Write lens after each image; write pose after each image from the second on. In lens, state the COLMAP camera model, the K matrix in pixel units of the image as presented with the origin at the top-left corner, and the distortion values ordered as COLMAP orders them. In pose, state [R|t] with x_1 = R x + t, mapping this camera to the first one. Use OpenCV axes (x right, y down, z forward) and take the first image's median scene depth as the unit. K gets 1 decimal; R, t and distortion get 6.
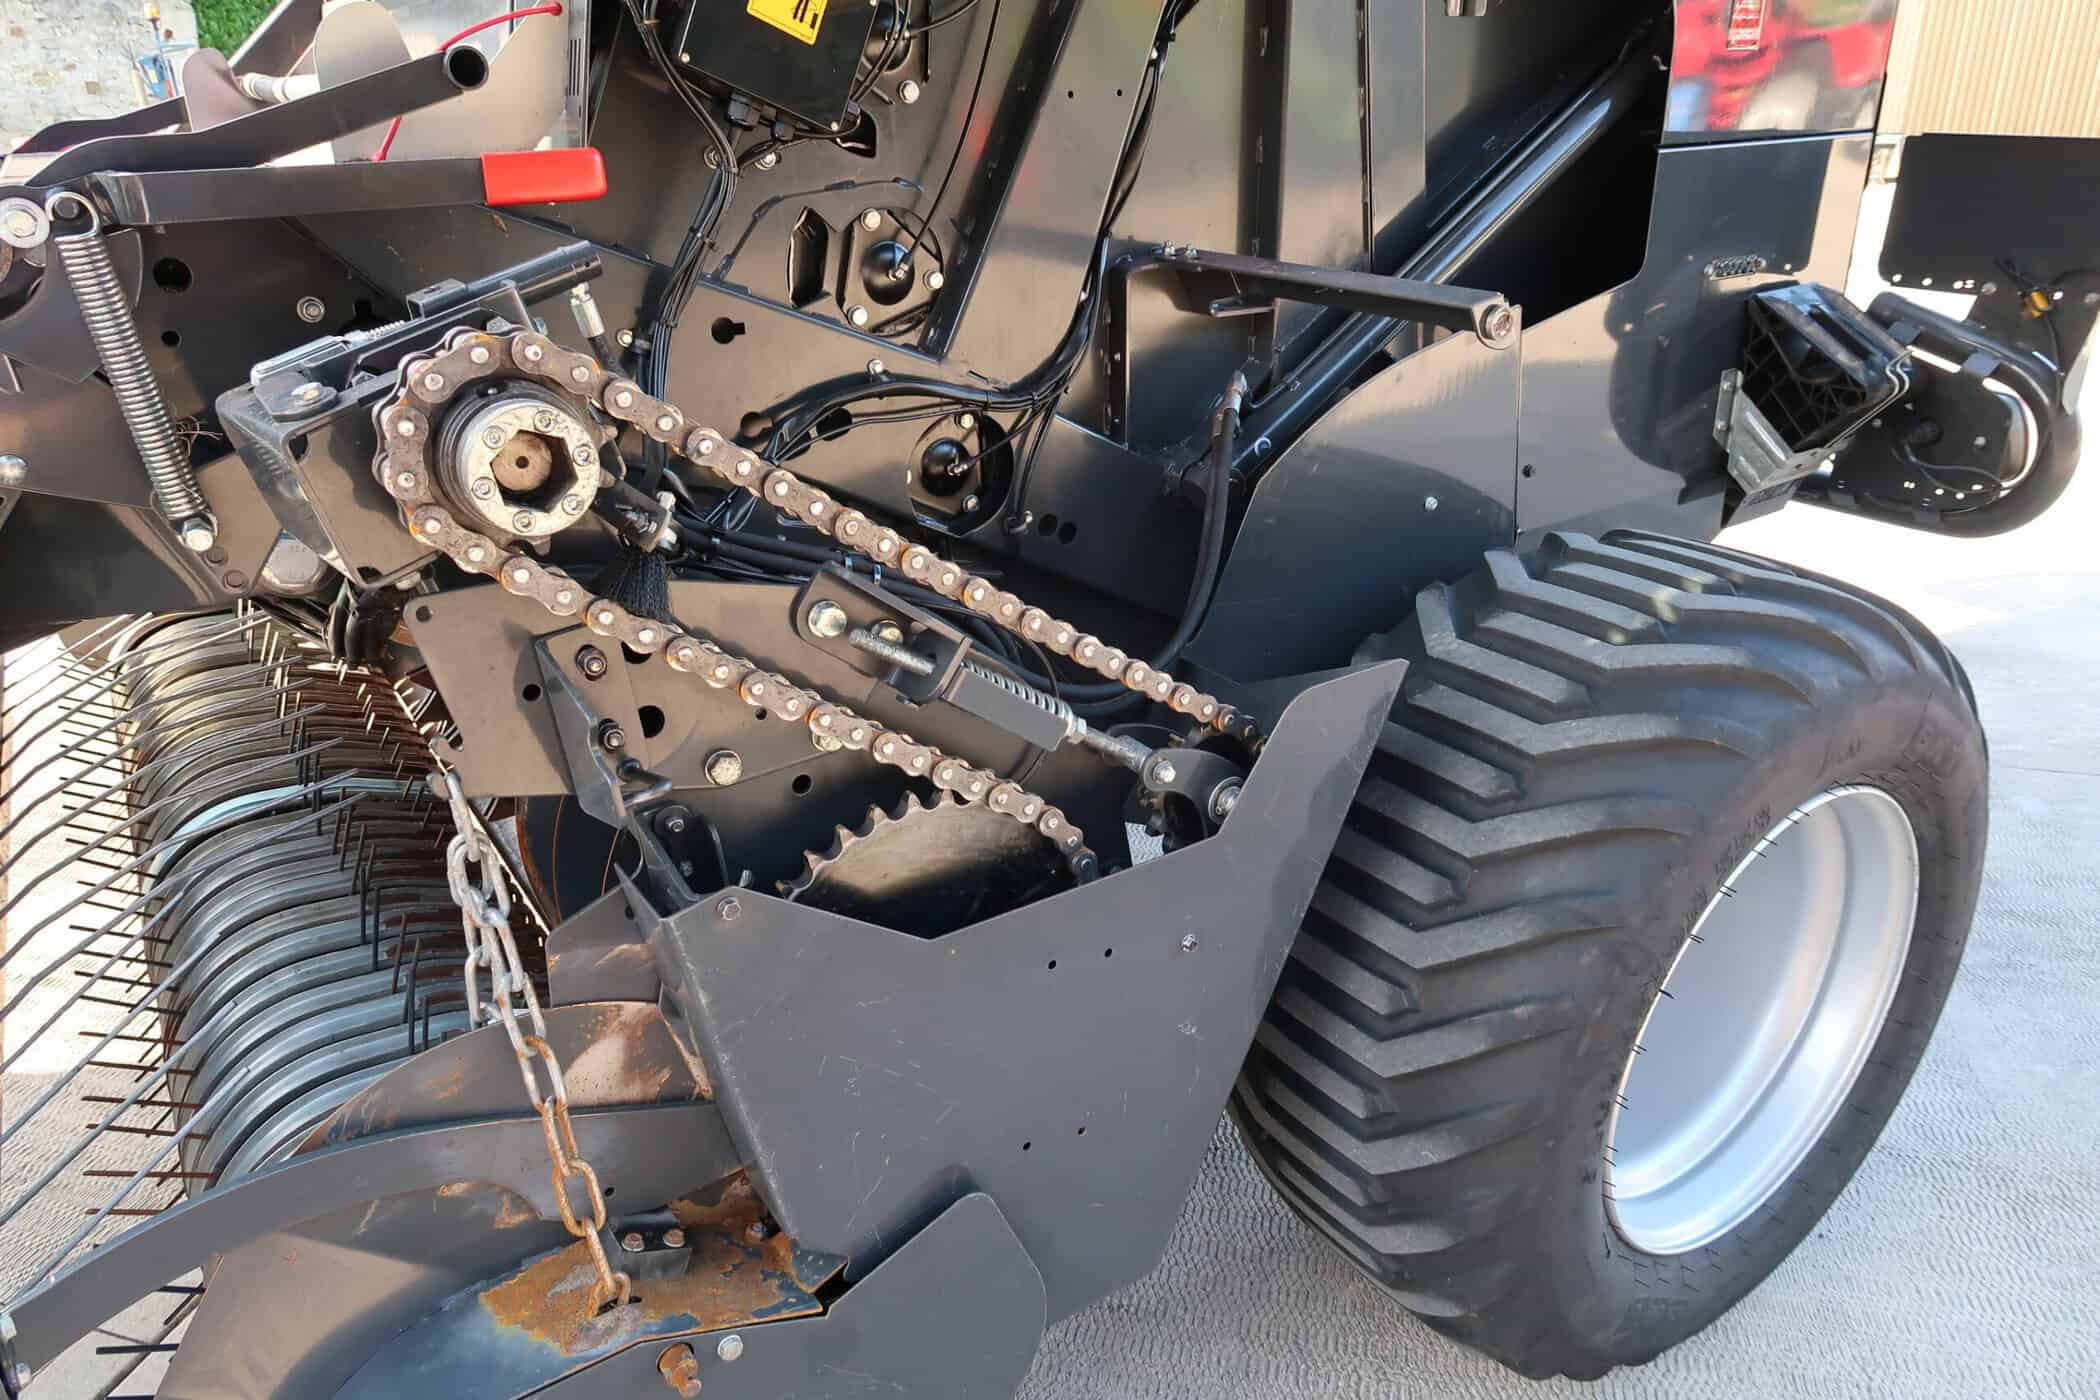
lens RADIAL K [[1453.8, 0, 1050.0], [0, 1453.8, 700.0], [0, 0, 1]] dist [-0.028749, 0.014683]
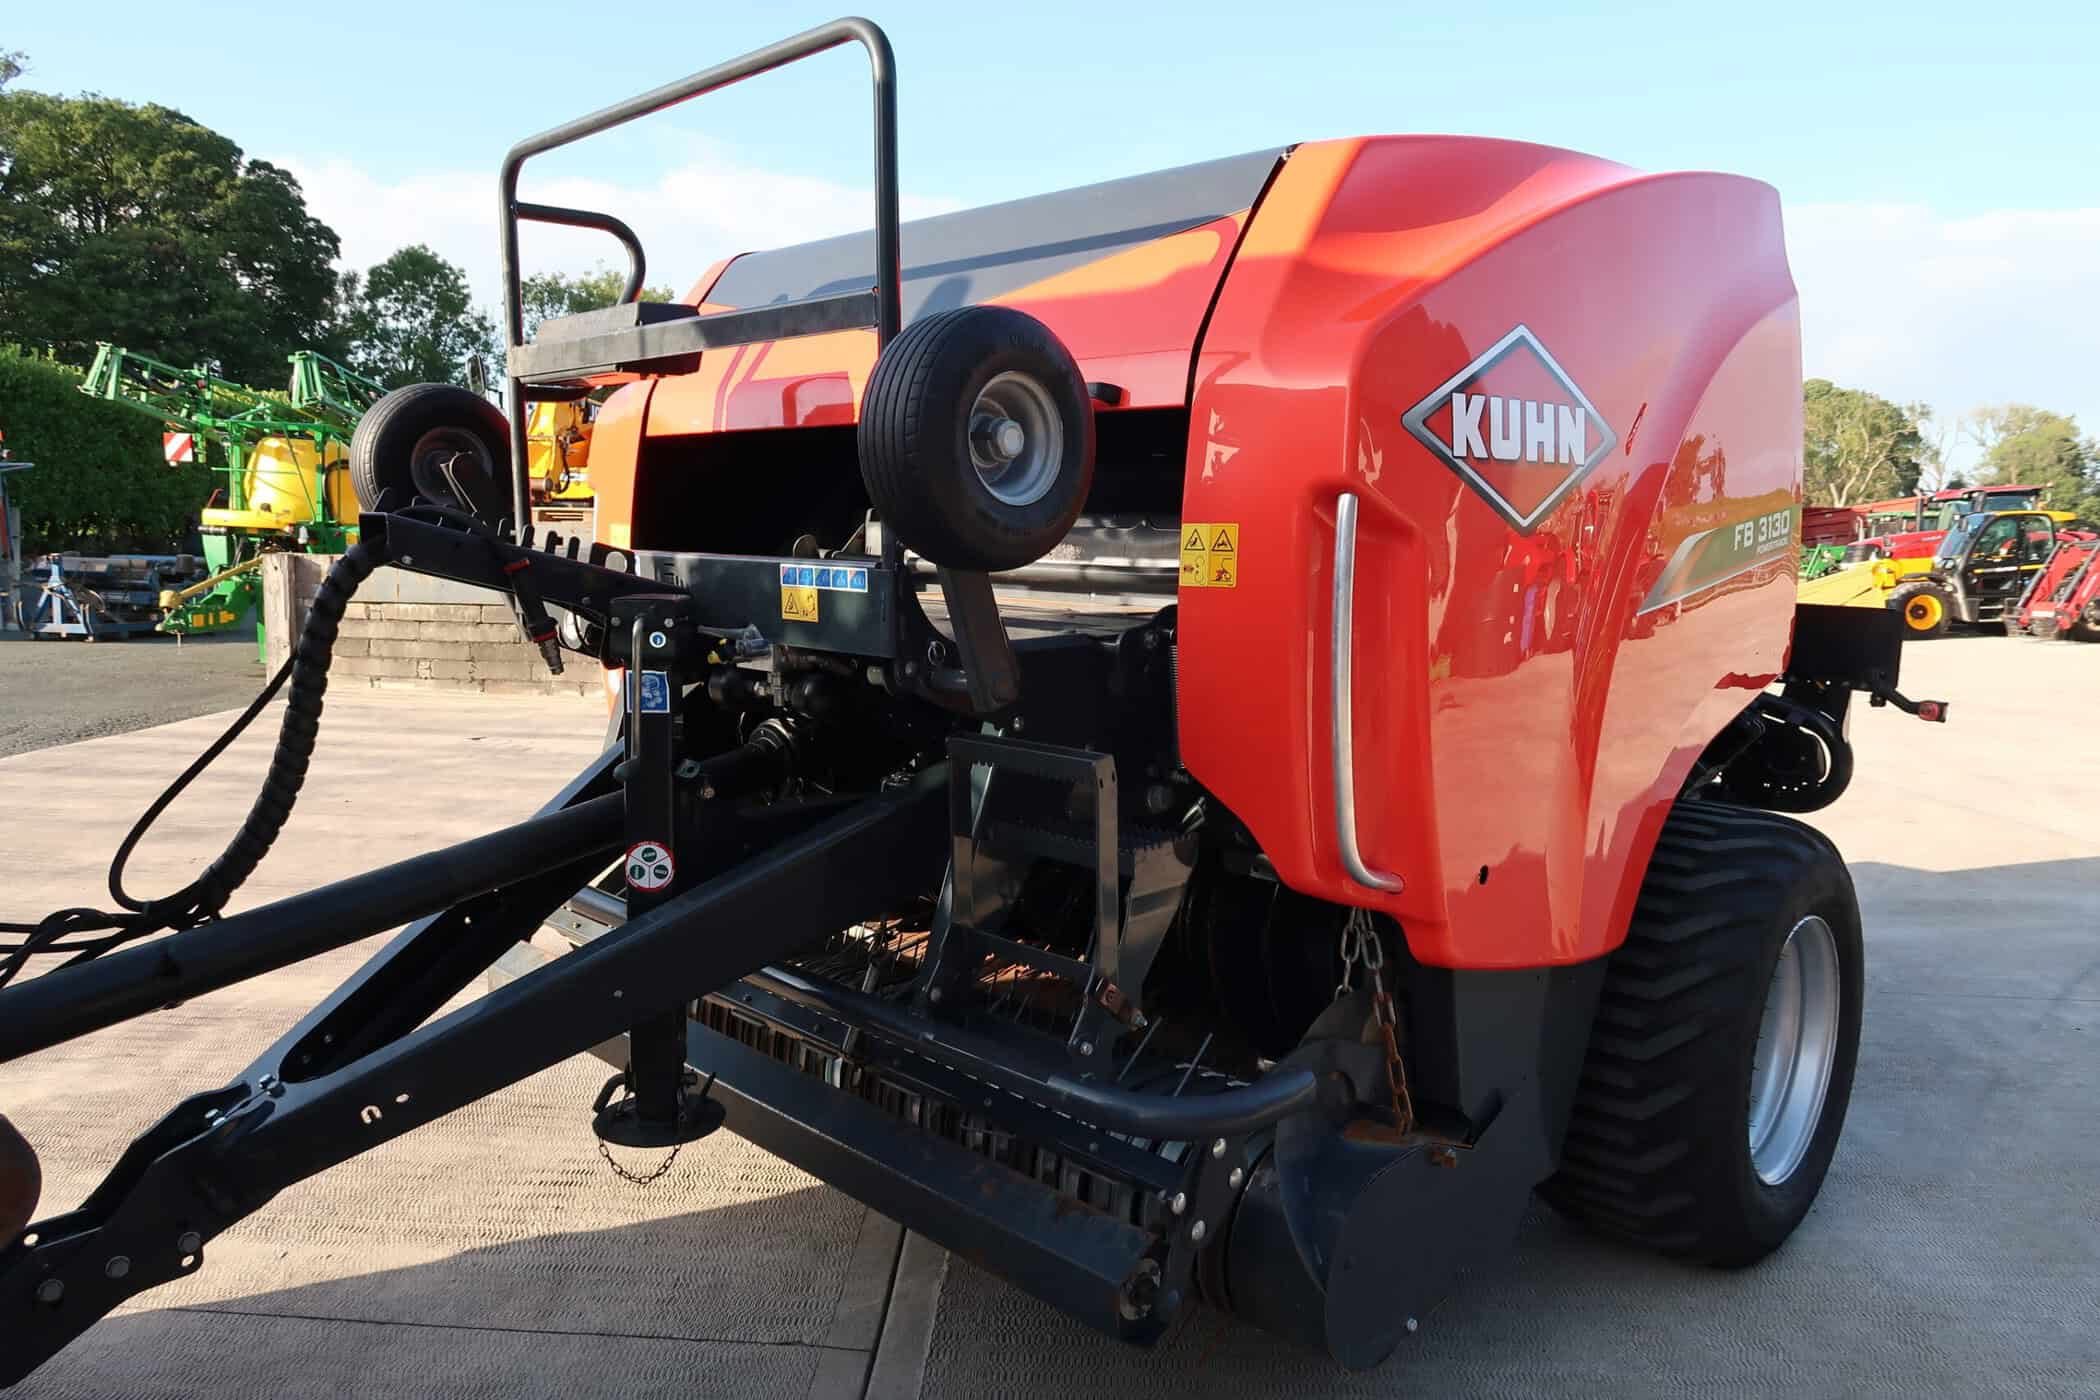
lens RADIAL K [[1453.8, 0, 1050.0], [0, 1453.8, 700.0], [0, 0, 1]] dist [-0.028749, 0.014683]
pose [[0.979227, 0.004462, 0.202720, -0.818942], [0.051655, 0.961284, -0.270675, 0.241769], [-0.196079, 0.275523, 0.941084, -0.694582]]
